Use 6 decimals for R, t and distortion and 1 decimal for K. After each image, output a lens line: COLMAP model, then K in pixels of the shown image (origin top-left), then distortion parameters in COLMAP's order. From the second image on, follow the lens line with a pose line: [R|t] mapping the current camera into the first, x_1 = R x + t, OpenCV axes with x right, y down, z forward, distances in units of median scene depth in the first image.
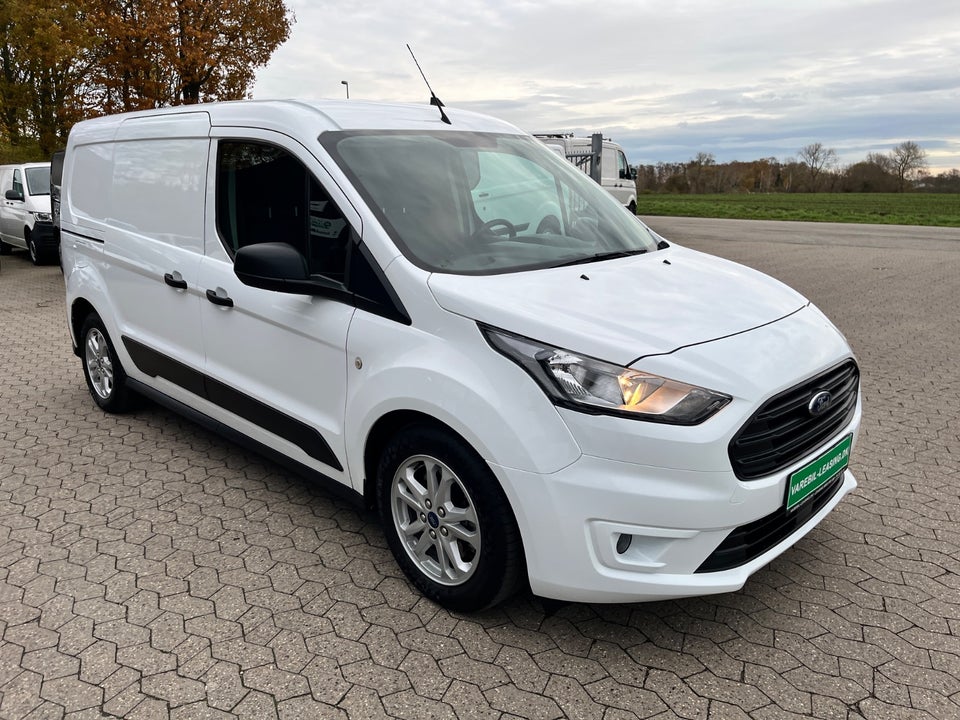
lens RADIAL K [[733.0, 0, 467.5], [0, 733.0, 363.0], [0, 0, 1]] dist [0.054664, -0.068174]
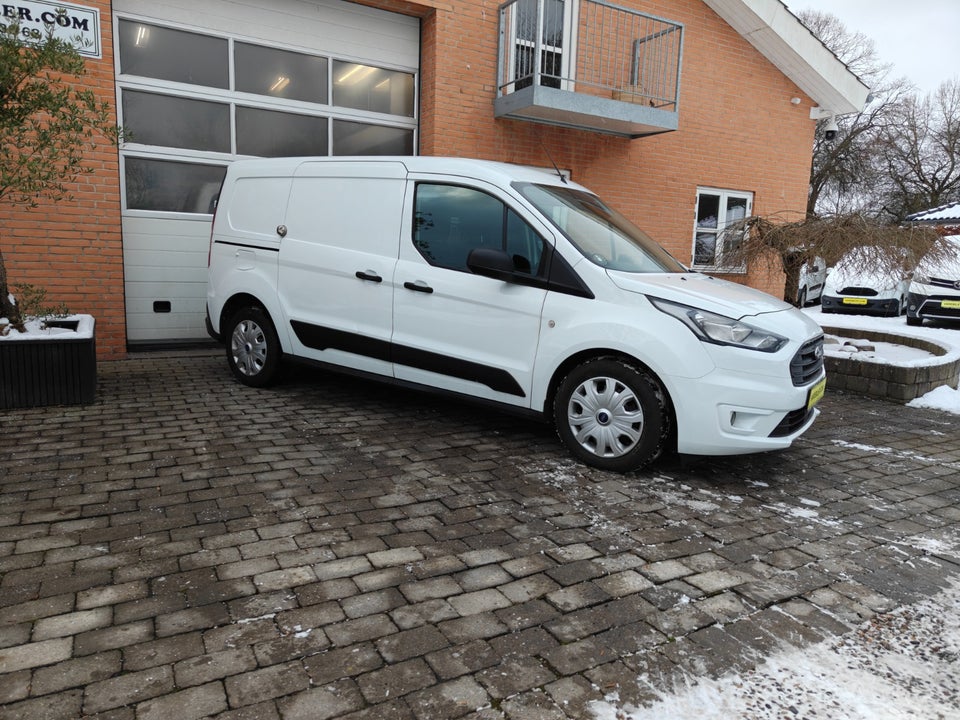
lens RADIAL K [[680.0, 0, 480.8], [0, 680.0, 360.2], [0, 0, 1]] dist [0.017885, -0.008046]
pose [[0.981894, 0.026782, 0.187527, -0.616804], [-0.014866, 0.997796, -0.064667, 0.189754], [-0.188846, 0.060708, 0.980129, -0.452333]]
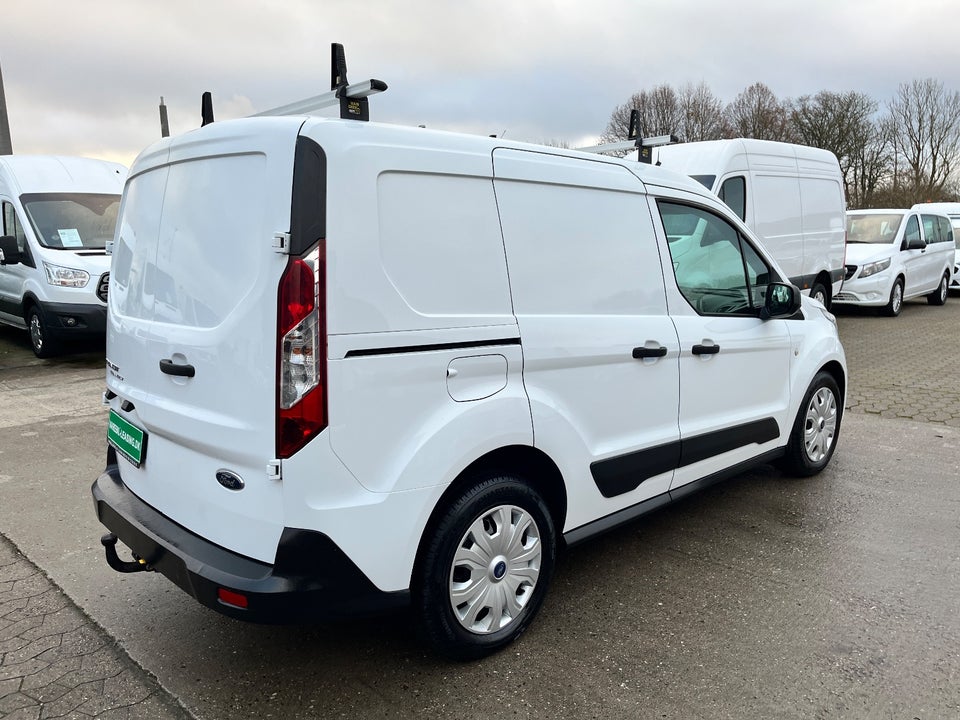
lens RADIAL K [[733.0, 0, 481.1], [0, 733.0, 374.7], [0, 0, 1]] dist [0.054664, -0.068174]
pose [[0.026028, -0.151315, 0.988143, -1.962904], [0.255204, 0.956730, 0.139782, -0.410603], [-0.966537, 0.248540, 0.063518, 1.778176]]
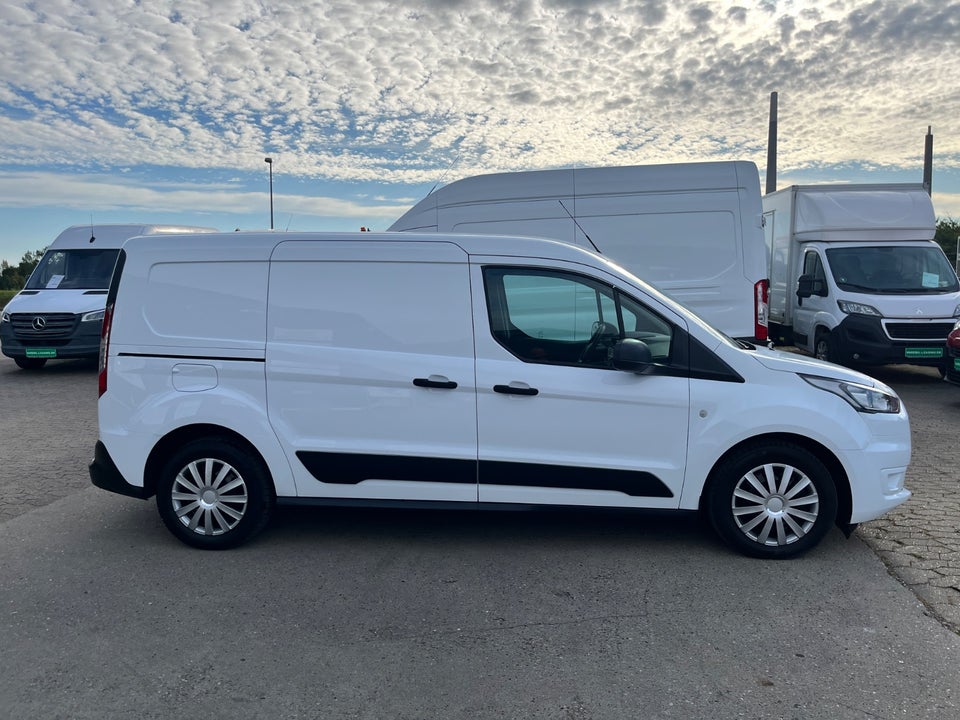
lens RADIAL K [[733.0, 0, 482.9], [0, 733.0, 350.8], [0, 0, 1]] dist [0.054664, -0.068174]
pose [[0.768357, -0.058067, 0.637382, -1.541460], [0.160053, 0.981666, -0.103509, -0.044970], [-0.619686, 0.181547, 0.763564, 0.114136]]
